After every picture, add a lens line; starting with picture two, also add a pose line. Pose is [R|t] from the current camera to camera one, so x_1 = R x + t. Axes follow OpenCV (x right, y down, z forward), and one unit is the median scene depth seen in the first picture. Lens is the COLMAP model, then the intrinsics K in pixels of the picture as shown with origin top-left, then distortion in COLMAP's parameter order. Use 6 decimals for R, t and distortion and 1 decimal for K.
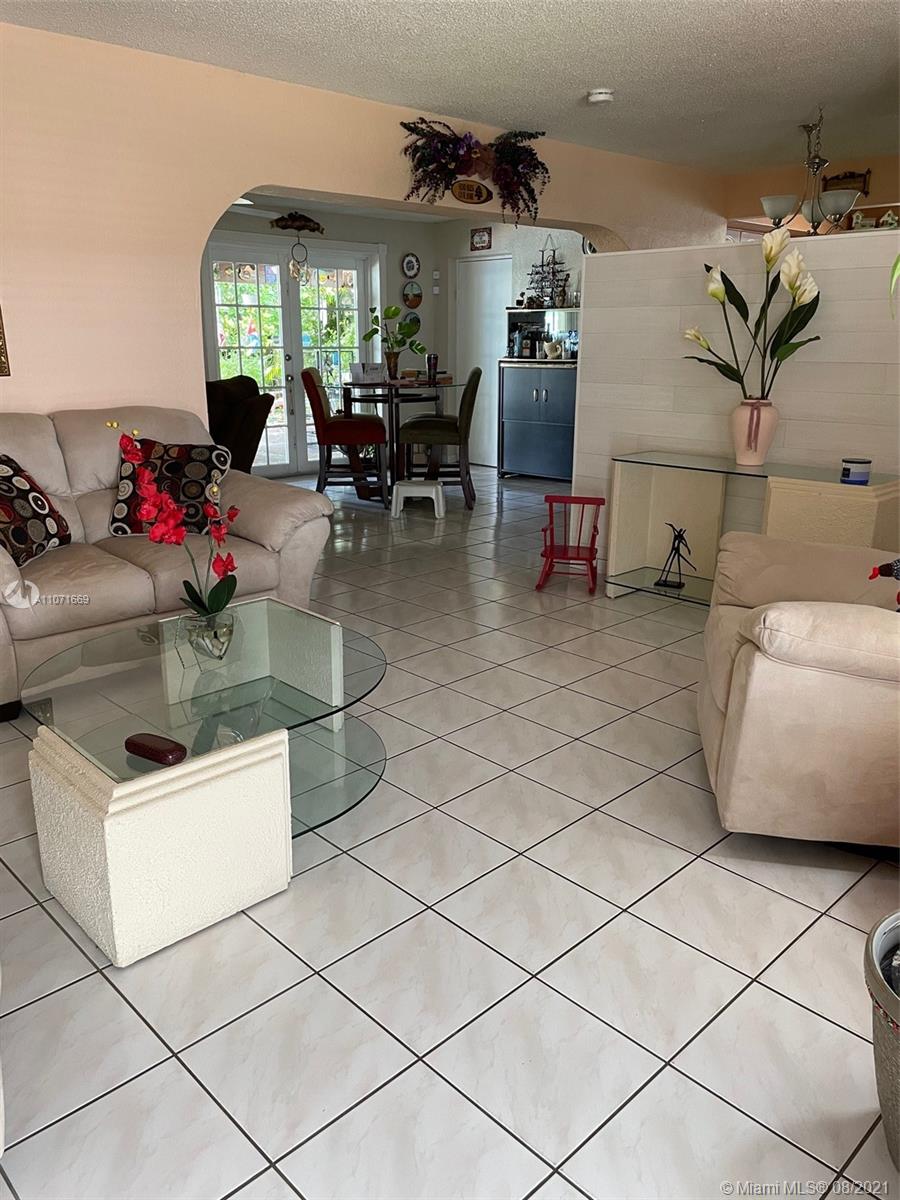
lens RADIAL K [[901.4, 0, 450.0], [0, 901.4, 600.0], [0, 0, 1]] dist [0.089849, -0.111166]
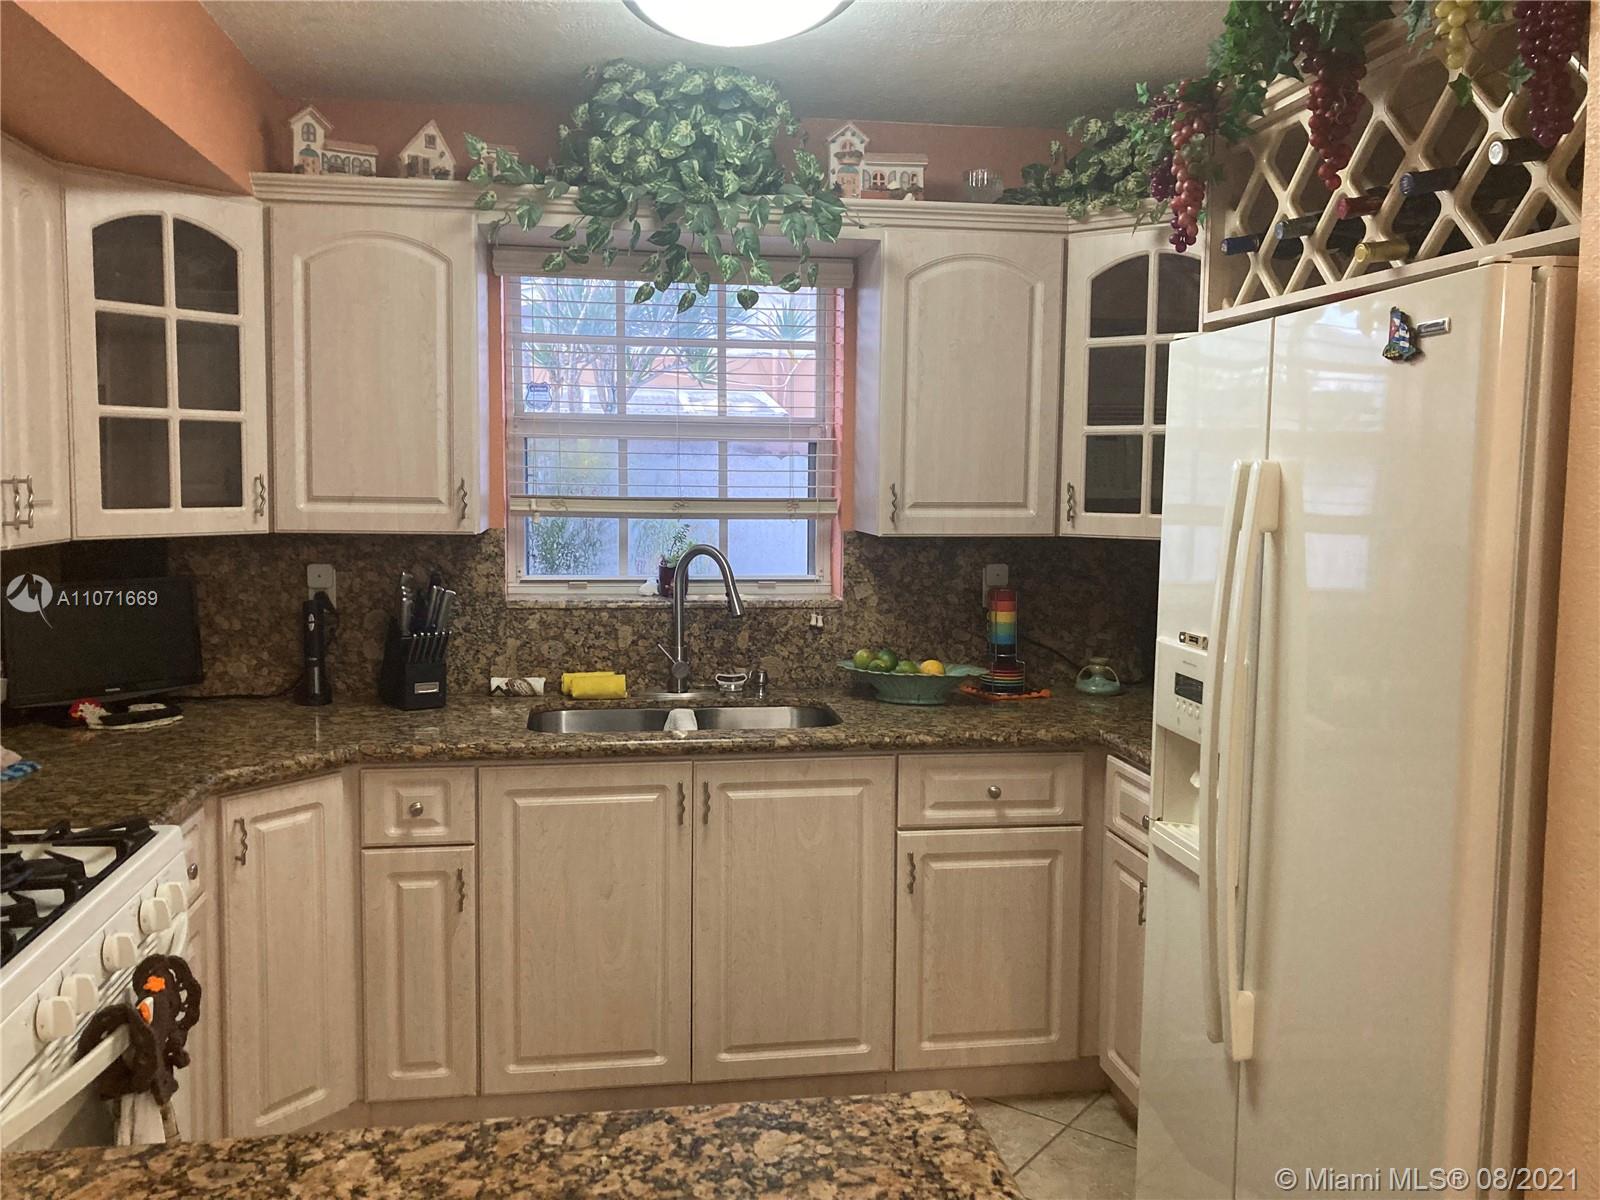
lens RADIAL K [[1312.9, 0, 799.1], [0, 1312.9, 581.0], [0, 0, 1]] dist [0.006887, 0.000667]
pose [[0.571016, -0.062122, 0.818585, 0.218536], [0.225097, 0.970765, -0.083348, -0.238546], [-0.789476, 0.231854, 0.568306, 0.725996]]
